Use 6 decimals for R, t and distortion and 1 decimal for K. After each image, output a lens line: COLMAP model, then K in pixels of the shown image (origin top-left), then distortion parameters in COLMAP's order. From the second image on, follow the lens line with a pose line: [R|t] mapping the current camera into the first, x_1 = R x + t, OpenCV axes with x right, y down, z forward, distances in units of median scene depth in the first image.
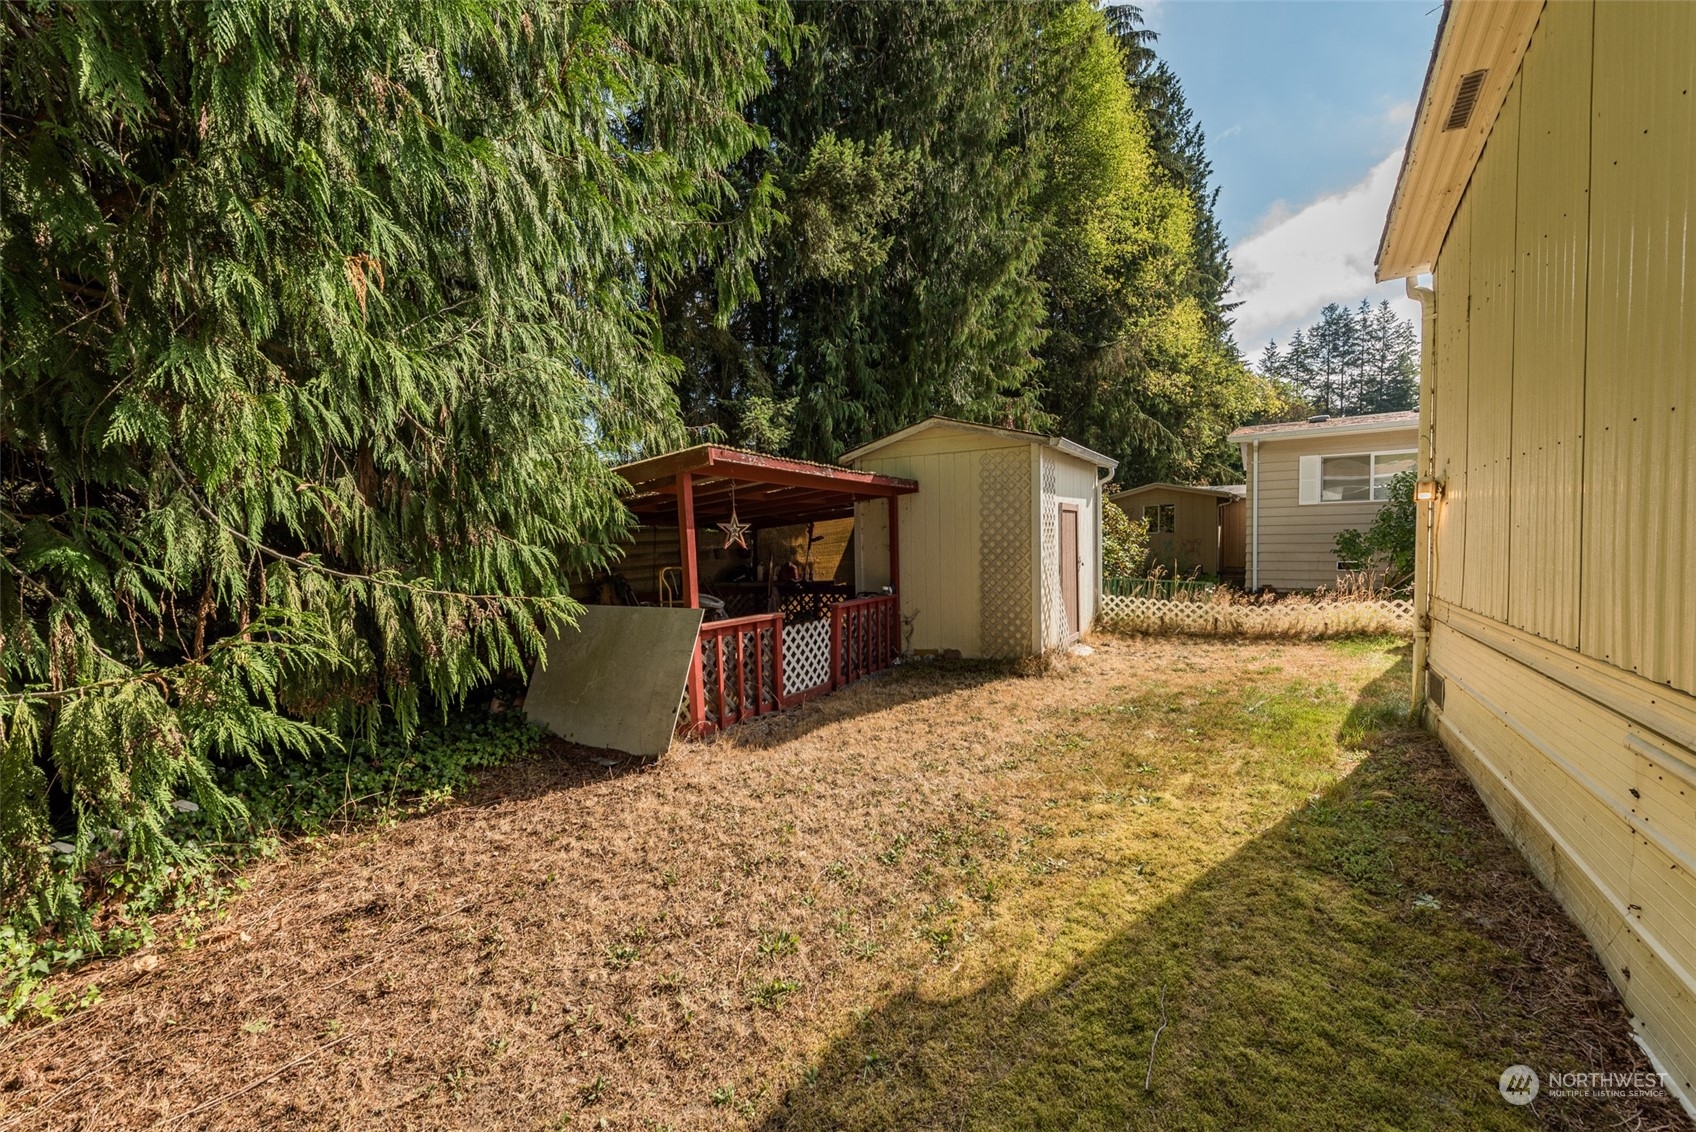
lens RADIAL K [[666.0, 0, 847.5], [0, 666.0, 570.9], [0, 0, 1]] dist [0.009713, 0.000013]
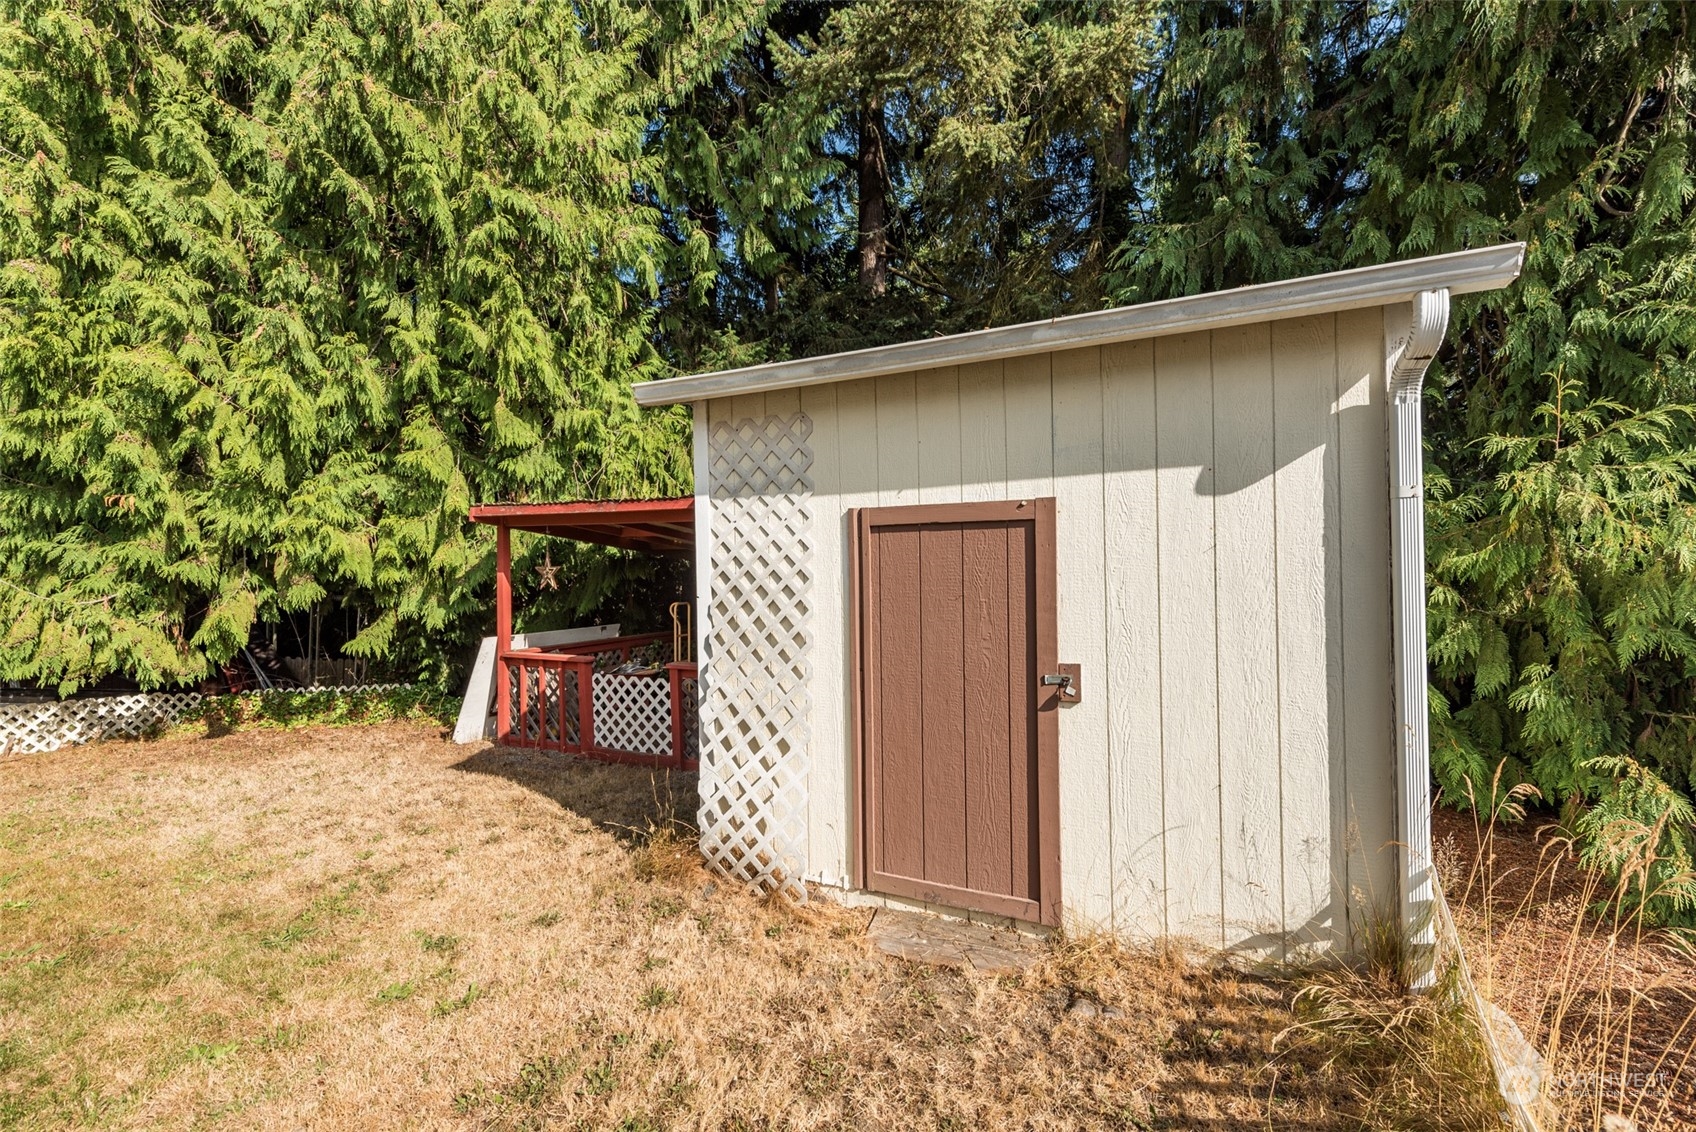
lens RADIAL K [[666.0, 0, 847.5], [0, 666.0, 570.9], [0, 0, 1]] dist [0.009713, 0.000013]
pose [[0.152796, 0.003043, -0.988253, 0.888429], [-0.036928, 0.999314, -0.002632, -0.071570], [0.987568, 0.036896, 0.152804, 1.192857]]
